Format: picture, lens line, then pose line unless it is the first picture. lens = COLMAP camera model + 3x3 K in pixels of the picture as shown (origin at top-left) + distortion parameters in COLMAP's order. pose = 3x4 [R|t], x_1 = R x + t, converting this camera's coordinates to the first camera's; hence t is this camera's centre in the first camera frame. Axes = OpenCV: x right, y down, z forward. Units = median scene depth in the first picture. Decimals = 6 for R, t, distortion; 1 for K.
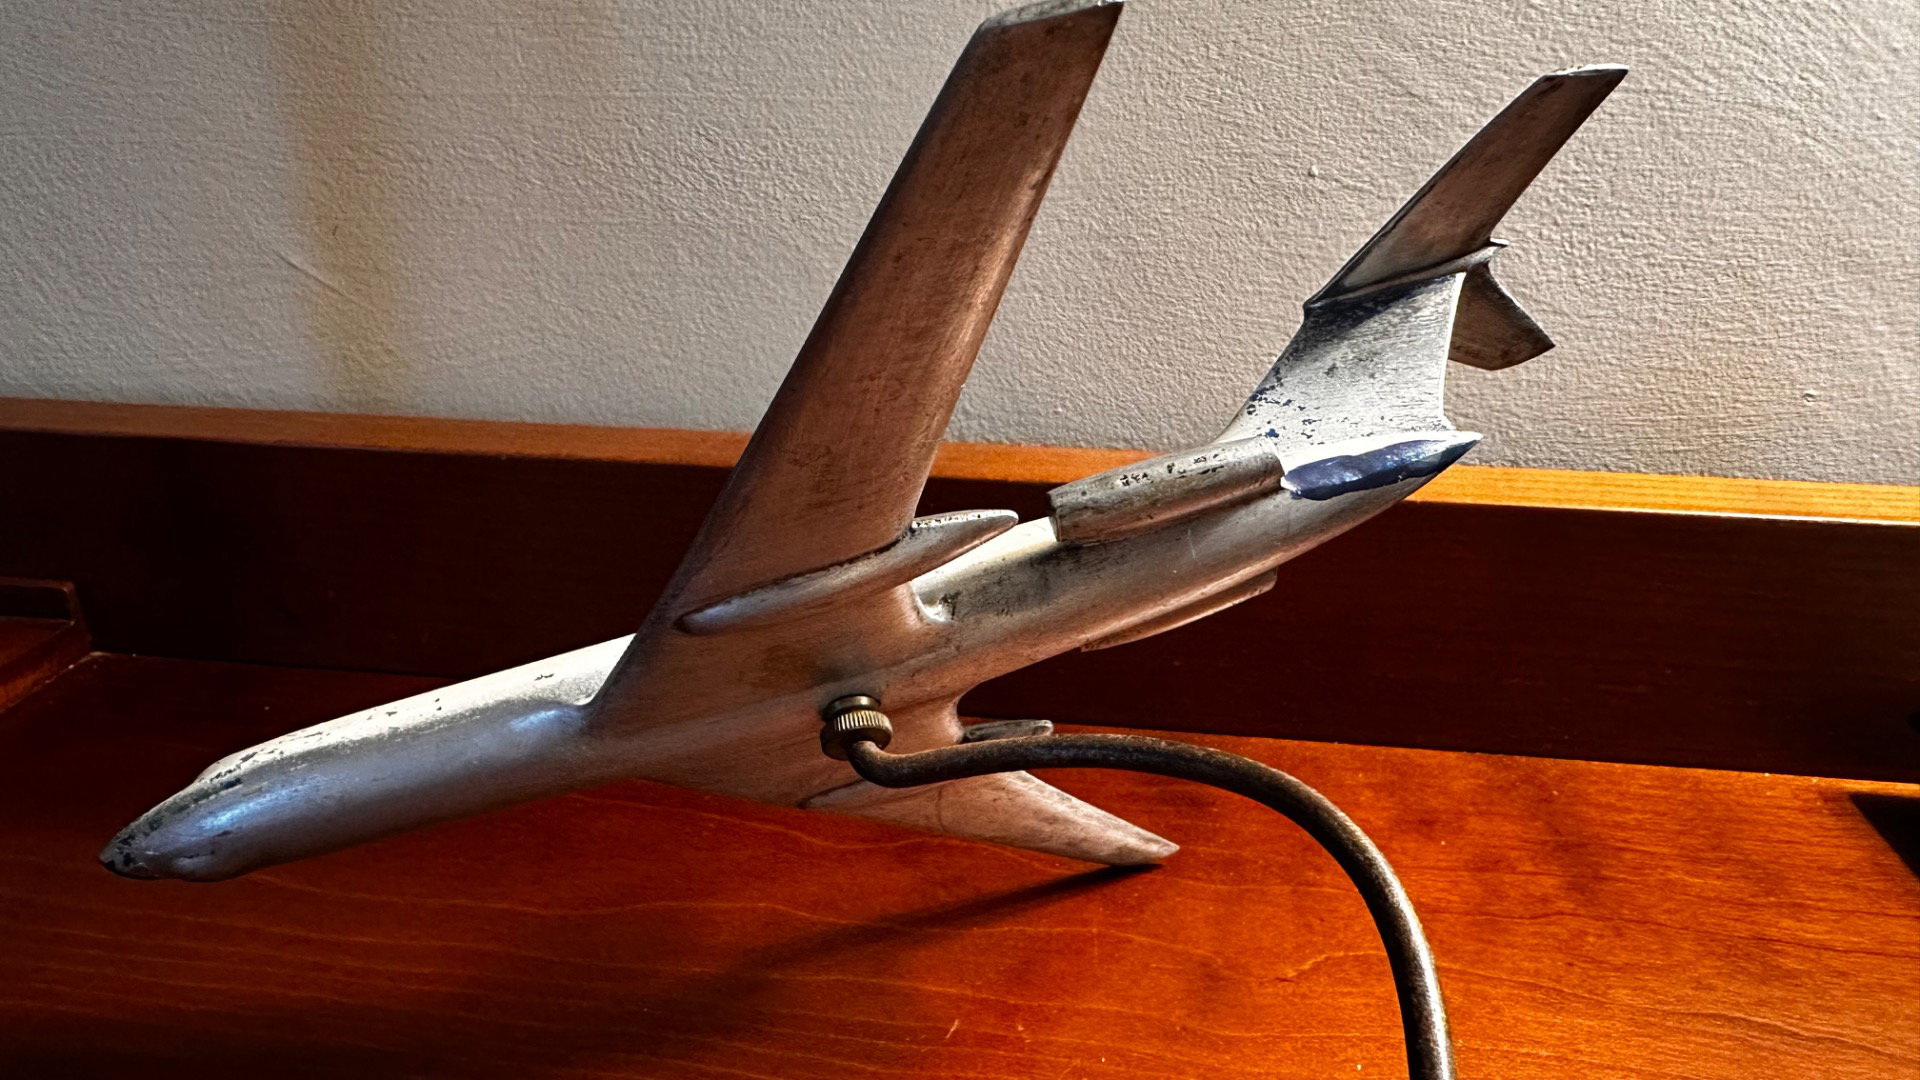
lens RADIAL K [[1435.5, 0, 912.5], [0, 1435.5, 617.7], [0, 0, 1]] dist [0.033777, -0.064077]
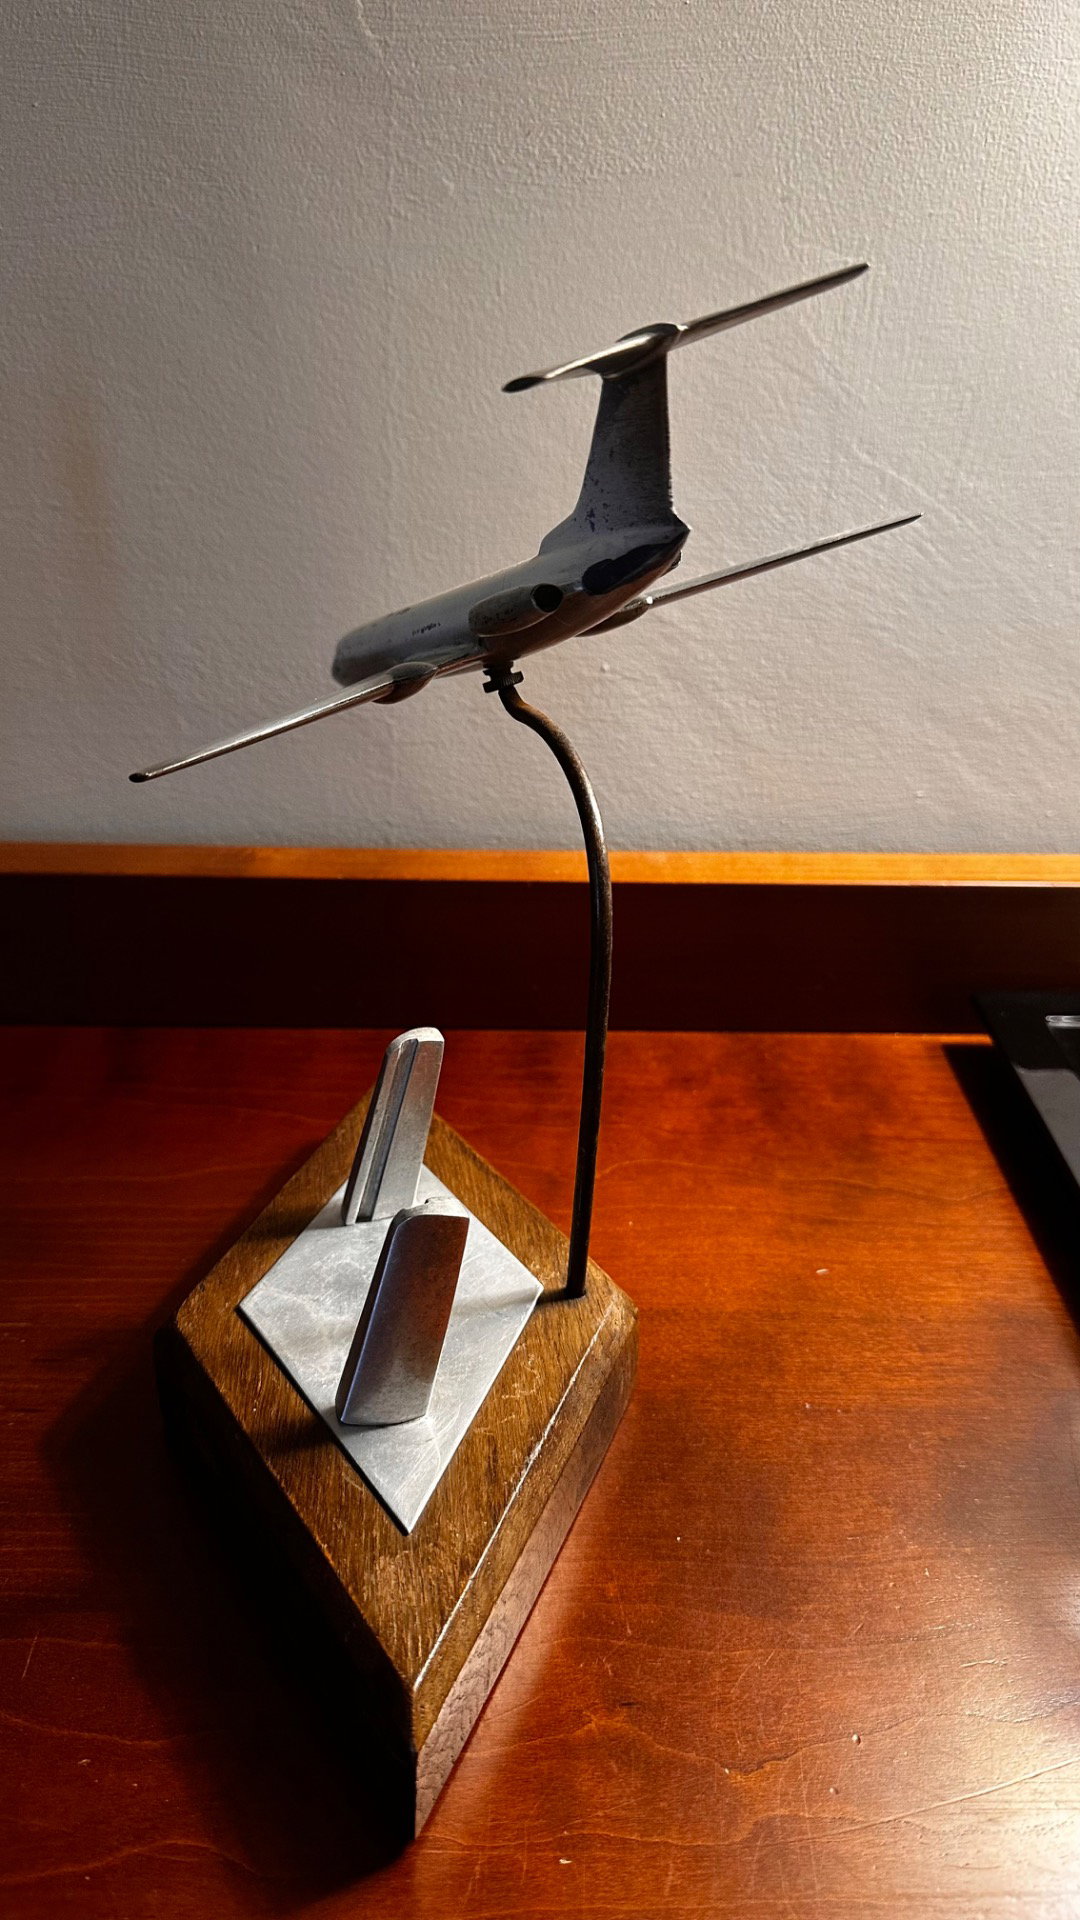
lens RADIAL K [[1435.5, 0, 534.0], [0, 1435.5, 952.2], [0, 0, 1]] dist [0.033777, -0.064077]
pose [[0.989204, -0.058426, 0.134391, -0.021811], [0.050218, 0.996706, 0.063678, -0.109035], [-0.137669, -0.056241, 0.988880, -0.547000]]
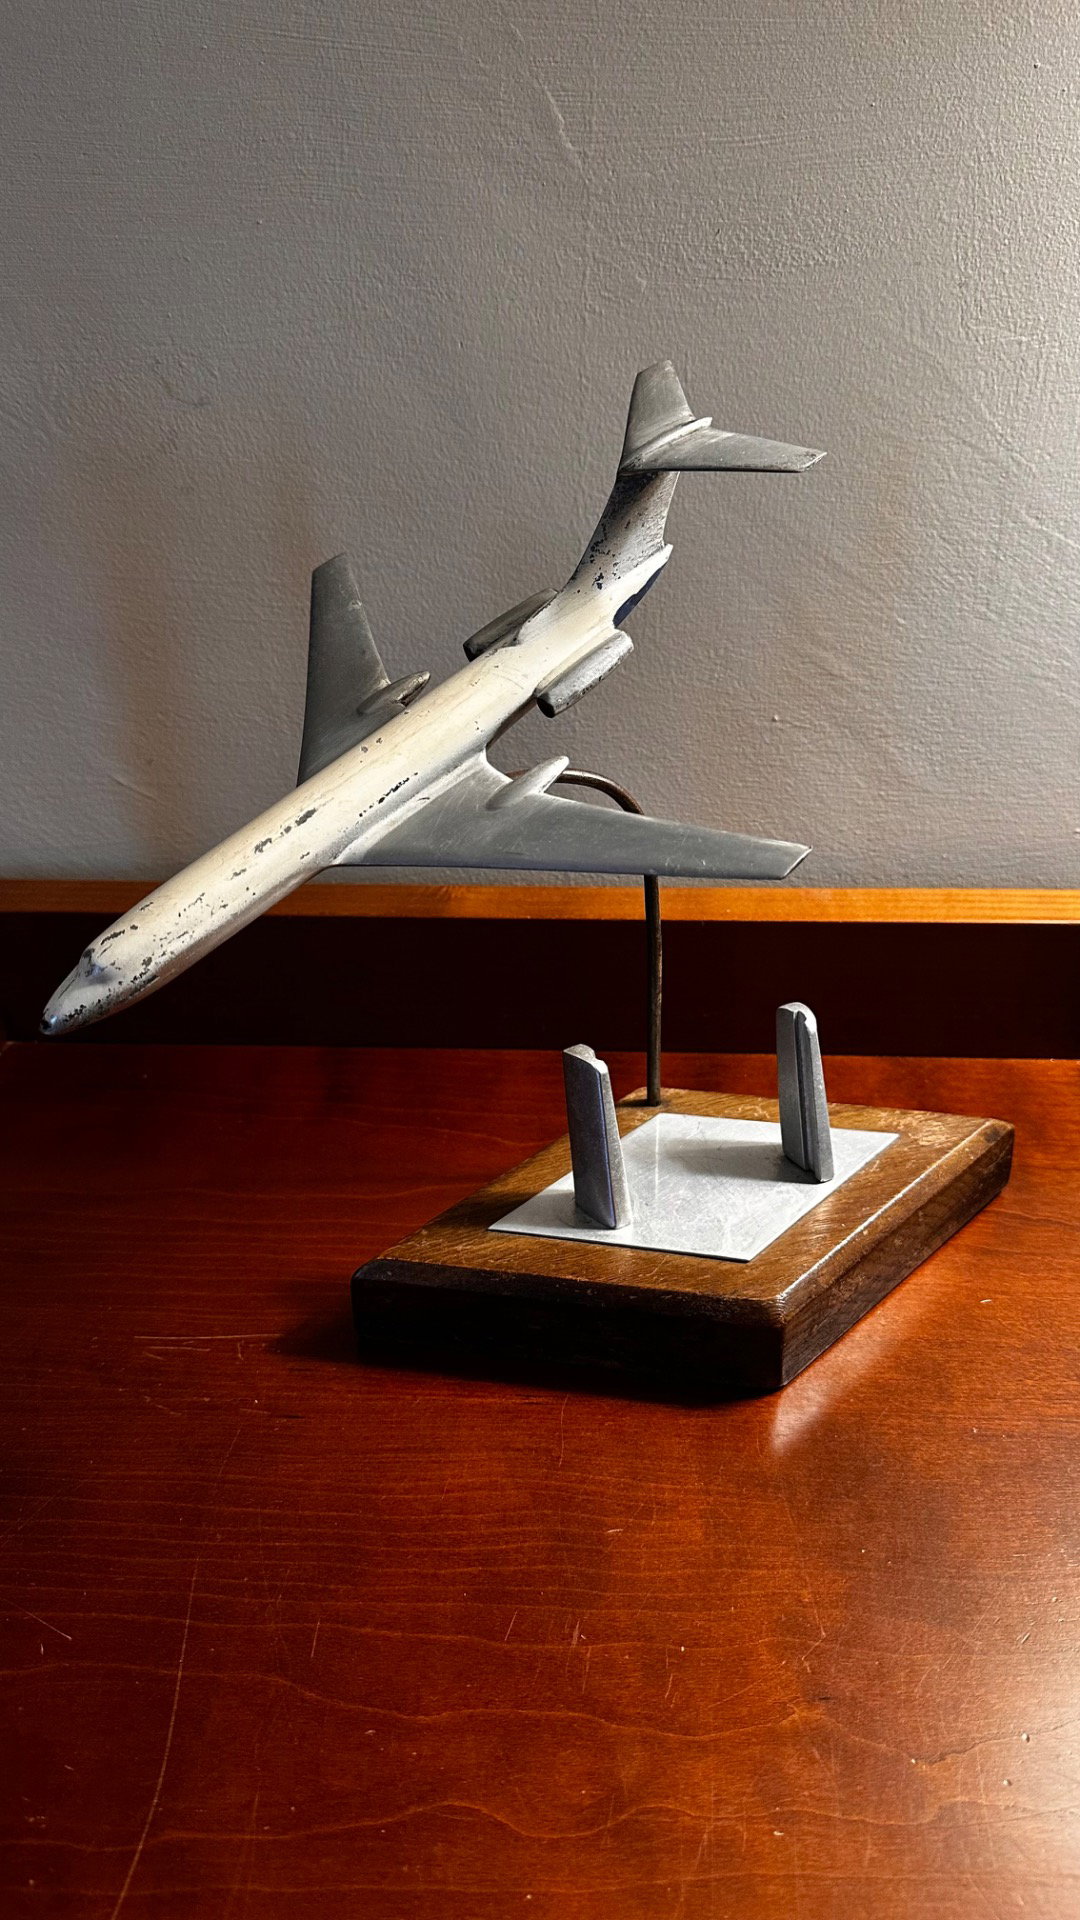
lens RADIAL K [[1435.5, 0, 535.4], [0, 1435.5, 957.7], [0, 0, 1]] dist [0.033777, -0.064077]
pose [[0.996440, -0.063888, 0.055014, -0.105580], [0.057026, 0.991332, 0.118359, -0.254407], [-0.062099, -0.114800, 0.991446, -0.657159]]
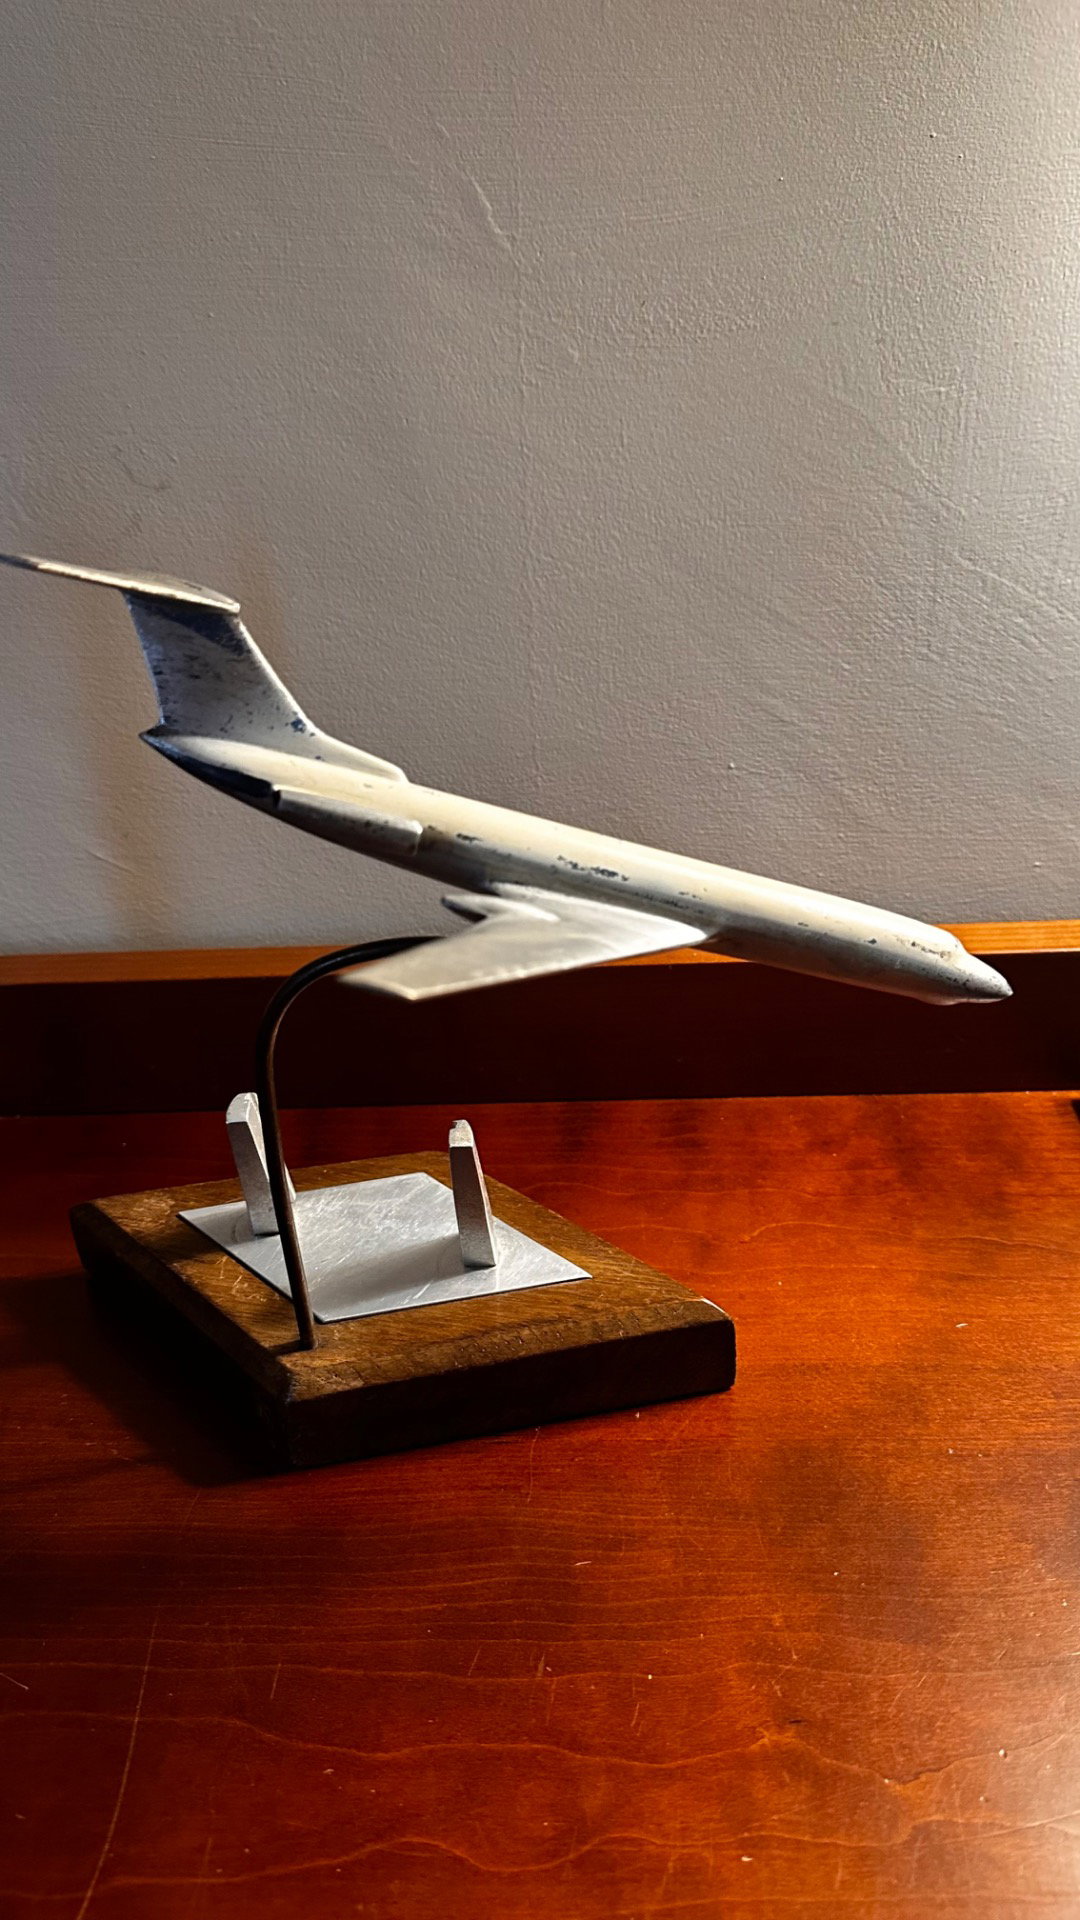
lens RADIAL K [[1435.5, 0, 545.3], [0, 1435.5, 947.9], [0, 0, 1]] dist [0.033777, -0.064077]
pose [[0.993888, -0.098740, 0.049367, -0.043329], [0.097219, 0.994738, 0.032327, -0.176649], [-0.052299, -0.027330, 0.998257, -0.686442]]
